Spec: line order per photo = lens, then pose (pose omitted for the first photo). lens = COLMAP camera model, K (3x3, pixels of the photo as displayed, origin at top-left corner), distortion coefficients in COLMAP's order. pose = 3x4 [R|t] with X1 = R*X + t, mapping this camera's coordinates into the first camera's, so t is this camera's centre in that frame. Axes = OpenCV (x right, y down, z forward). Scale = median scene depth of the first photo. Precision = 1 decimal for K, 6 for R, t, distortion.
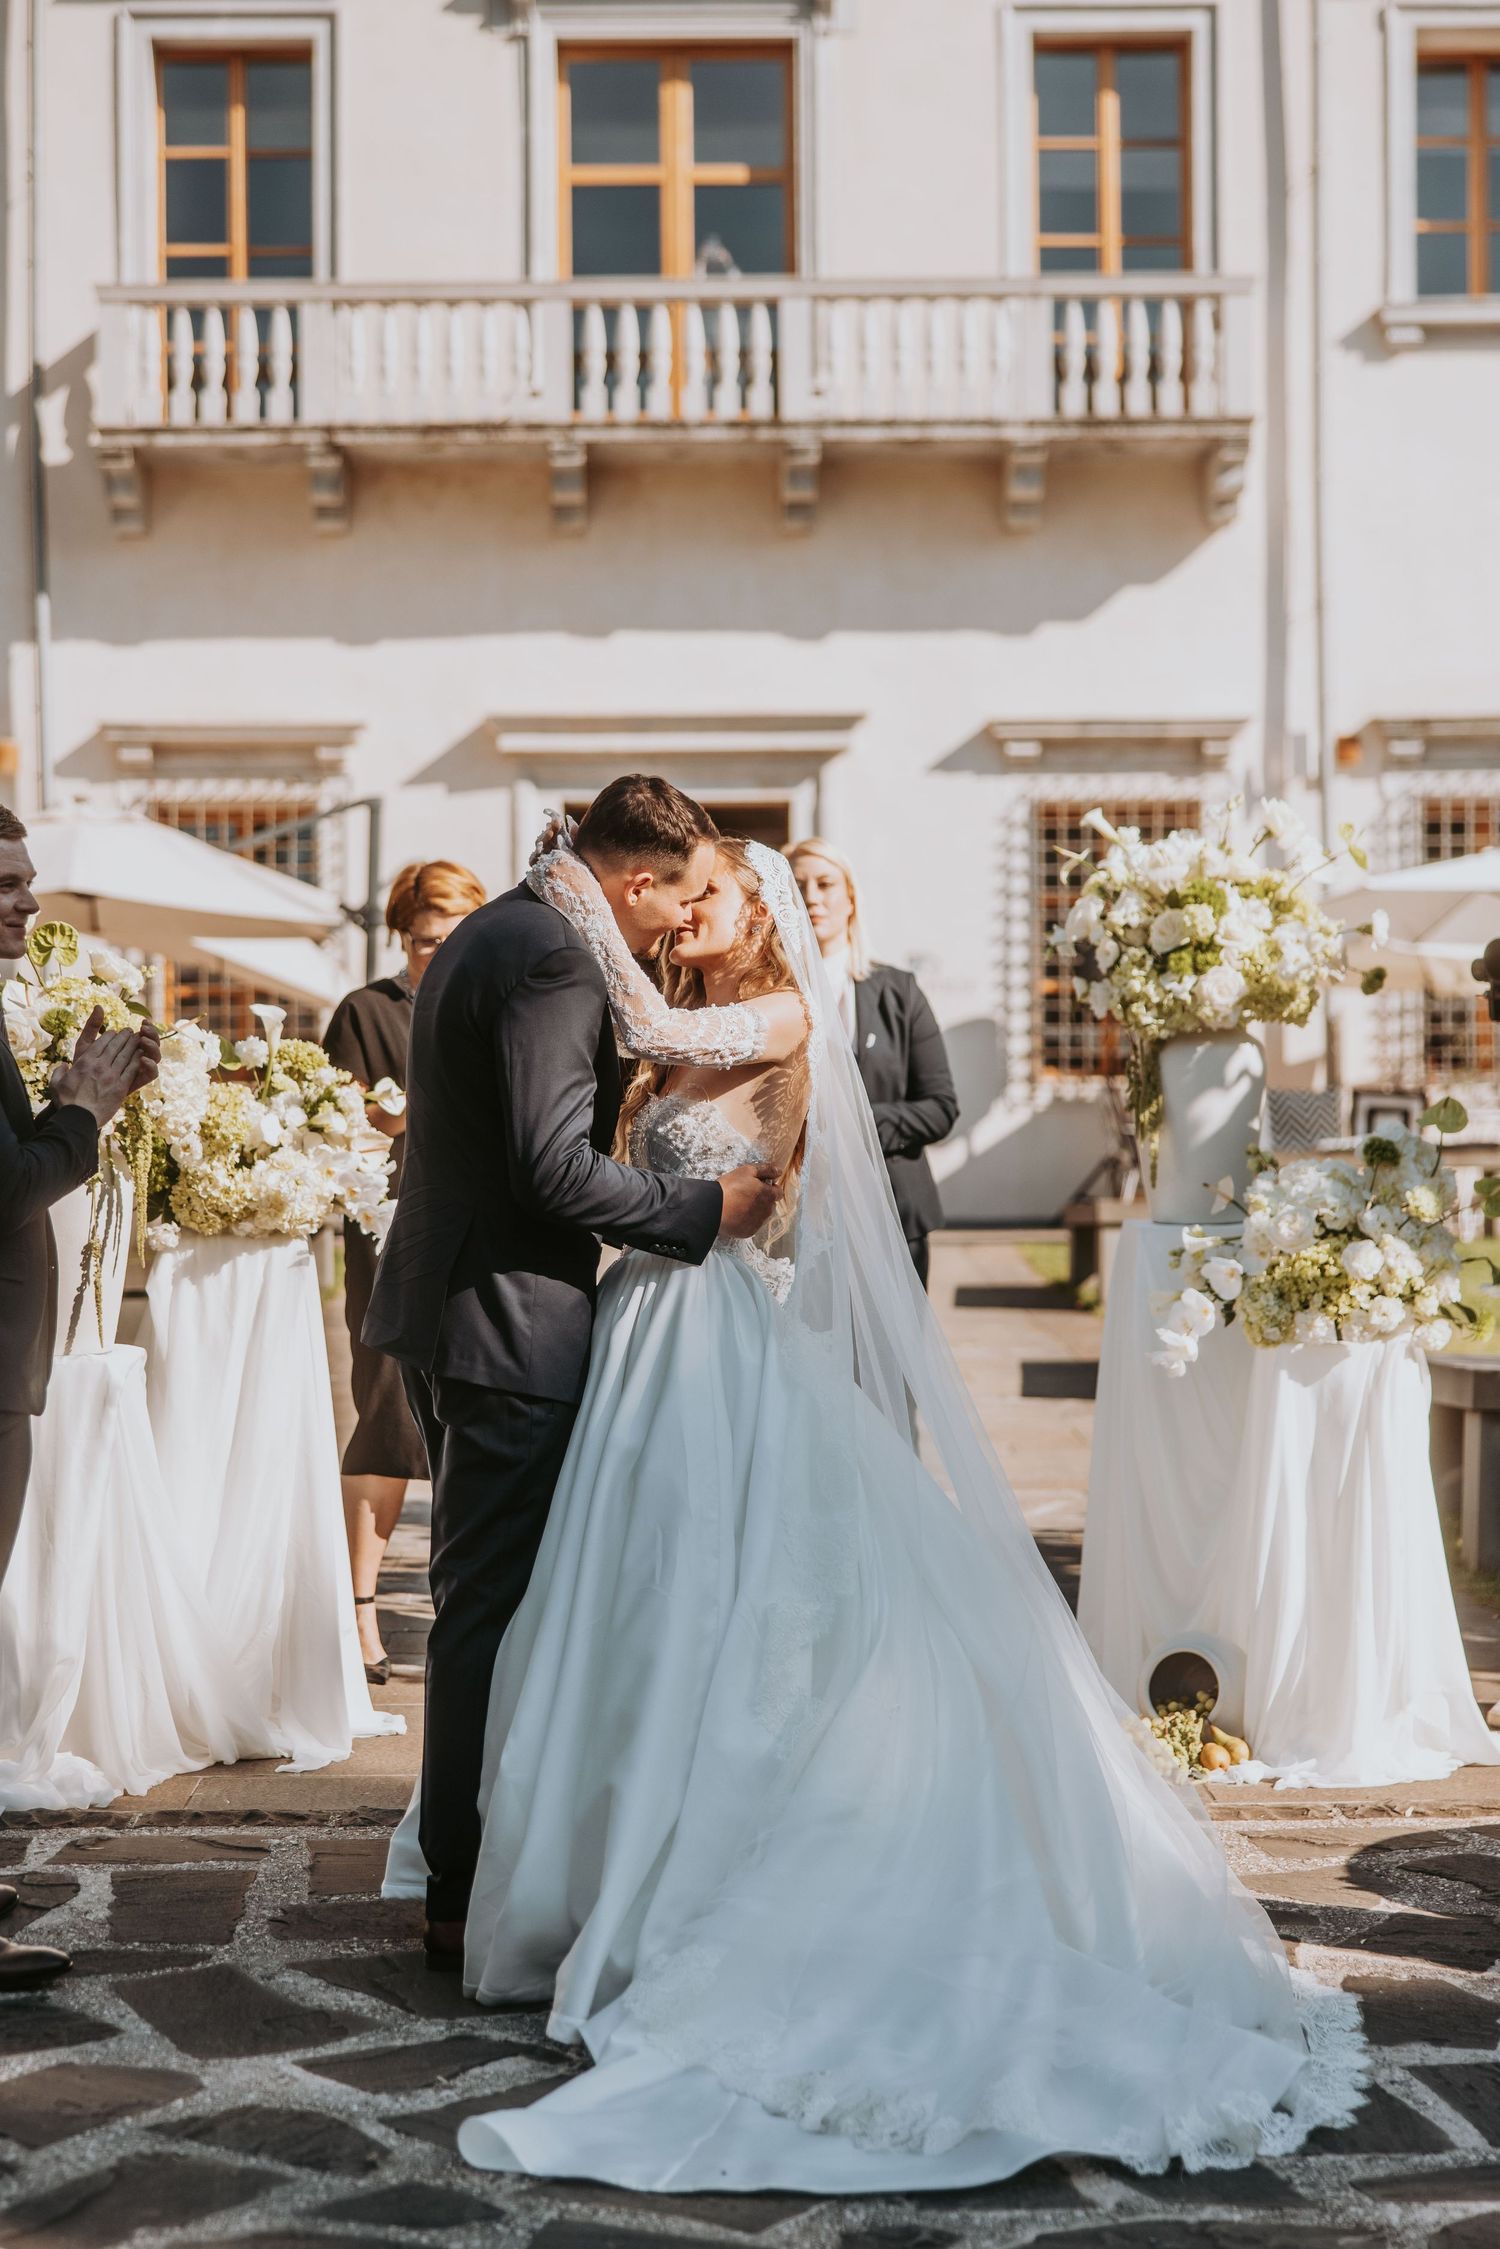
lens RADIAL K [[3891.7, 0, 733.1], [0, 3891.7, 1137.8], [0, 0, 1]] dist [0.000949, 0.000000]
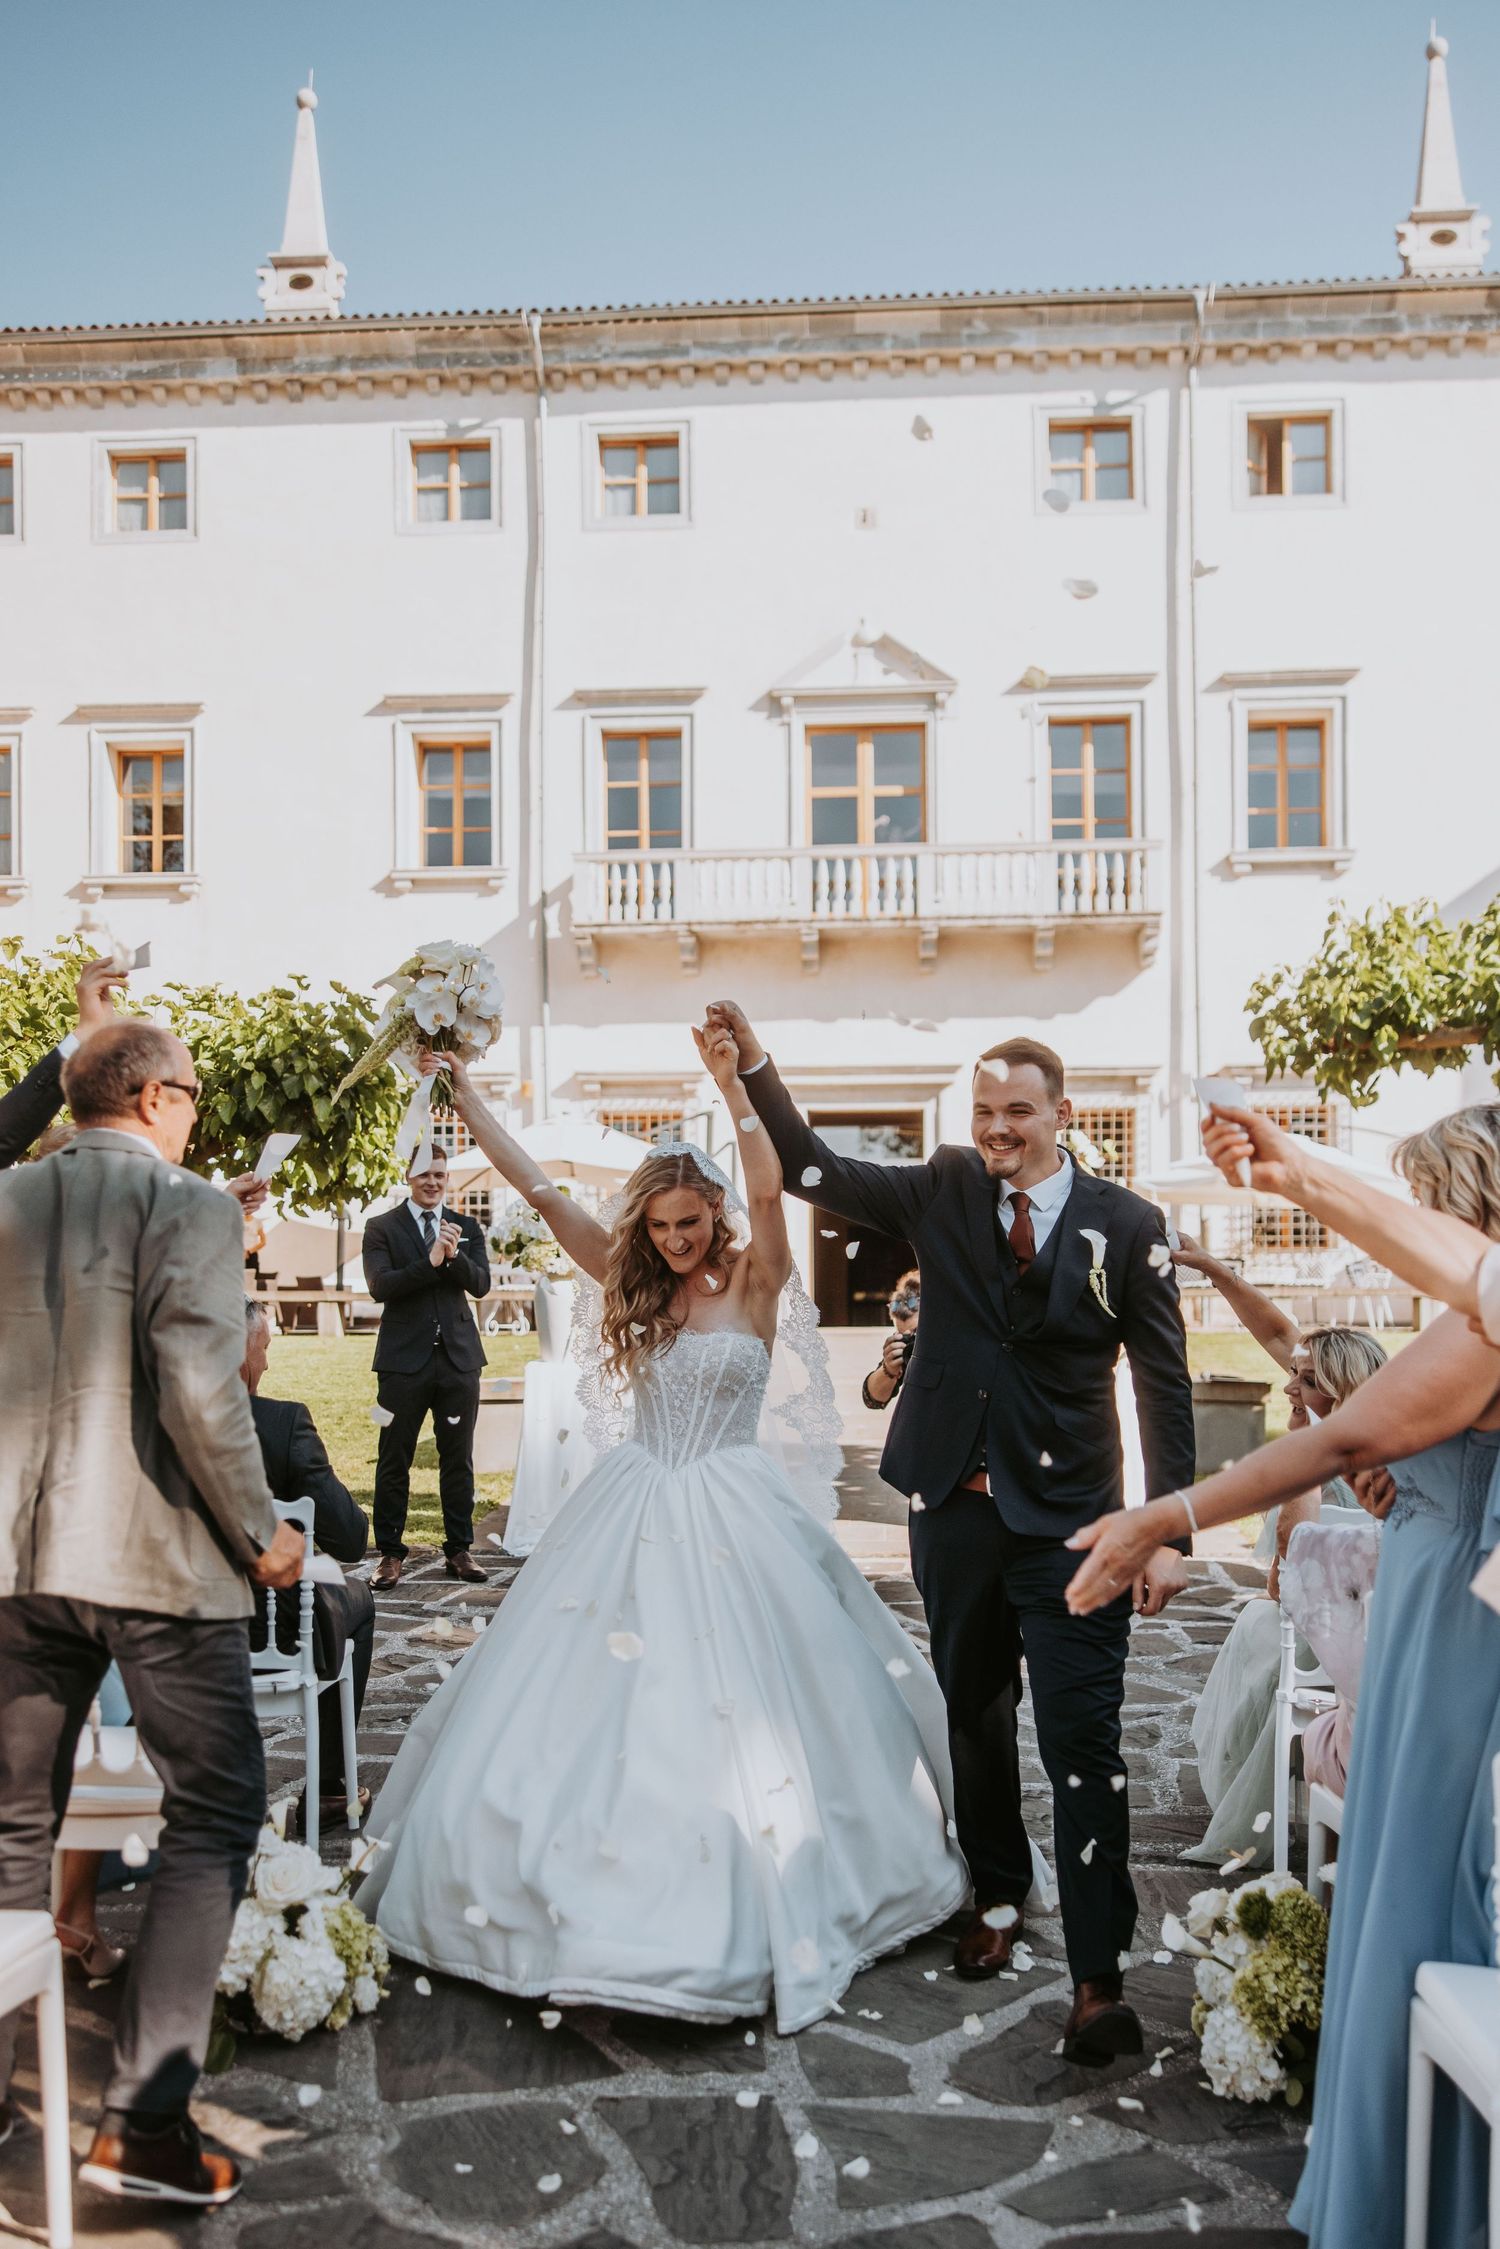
lens RADIAL K [[2175.4, 0, 737.0], [0, 2175.4, 1269.4], [0, 0, 1]] dist [0.011932, 0.000000]
pose [[0.996228, 0.002114, -0.086745, 0.016866], [-0.002772, 0.999968, -0.007468, 0.002196], [0.086727, 0.007680, 0.996203, -0.100712]]
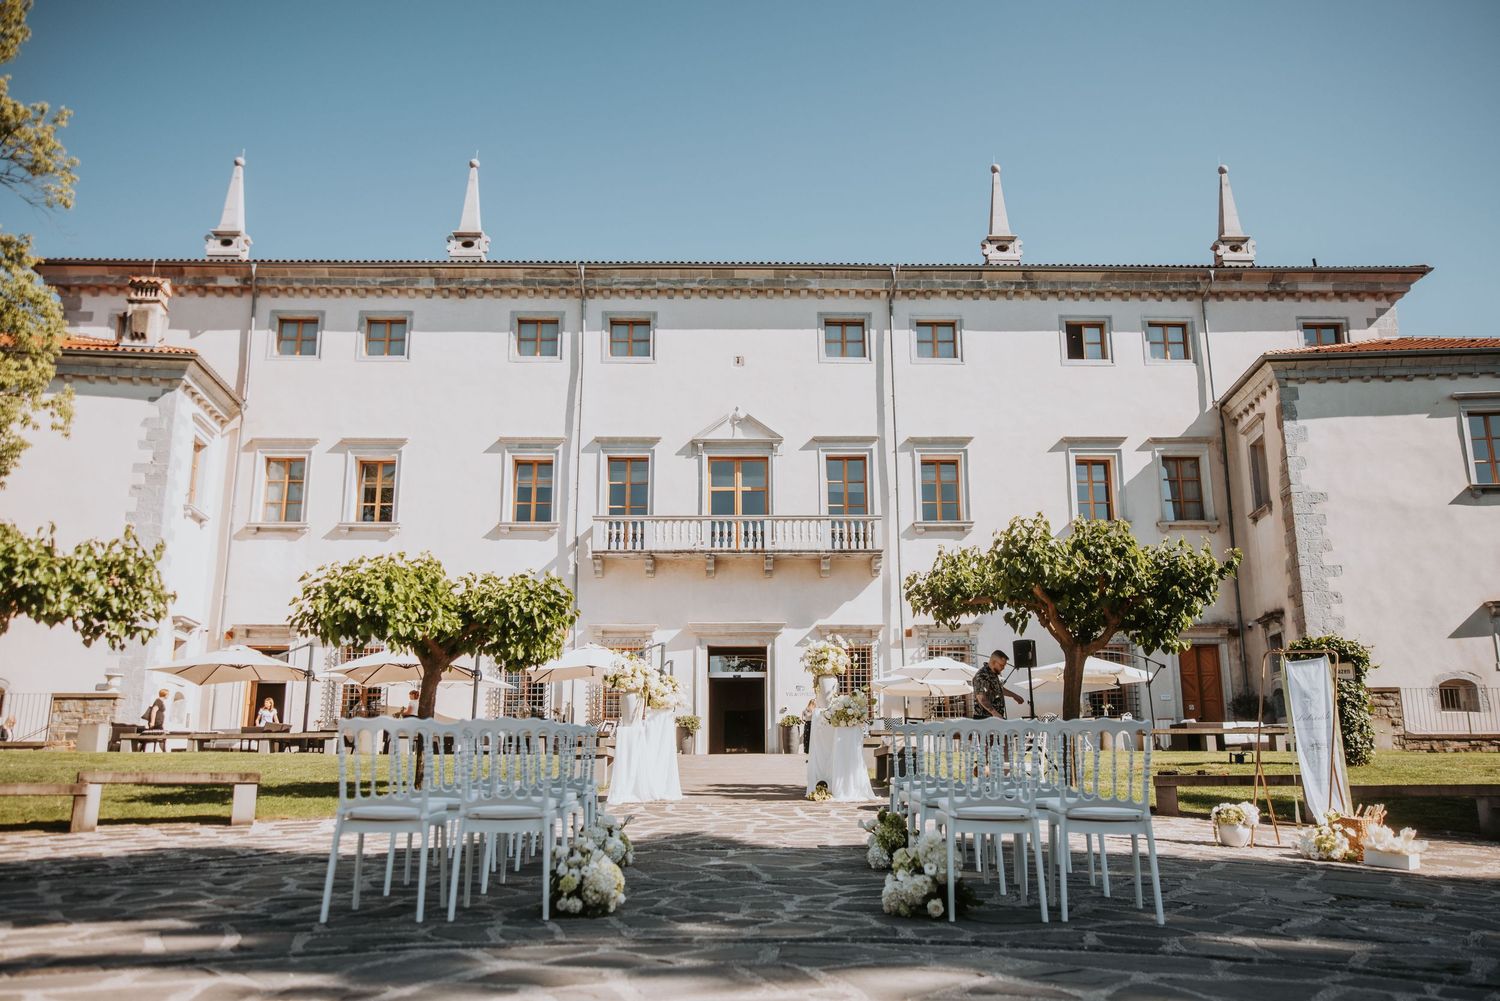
lens RADIAL K [[1314.6, 0, 760.5], [0, 1314.6, 452.2], [0, 0, 1]] dist [0.004999, 0.026627]
pose [[0.999990, 0.004138, 0.001966, 0.005797], [-0.003544, 0.970677, -0.240360, 0.041943], [-0.002903, 0.240351, 0.970682, -0.330871]]
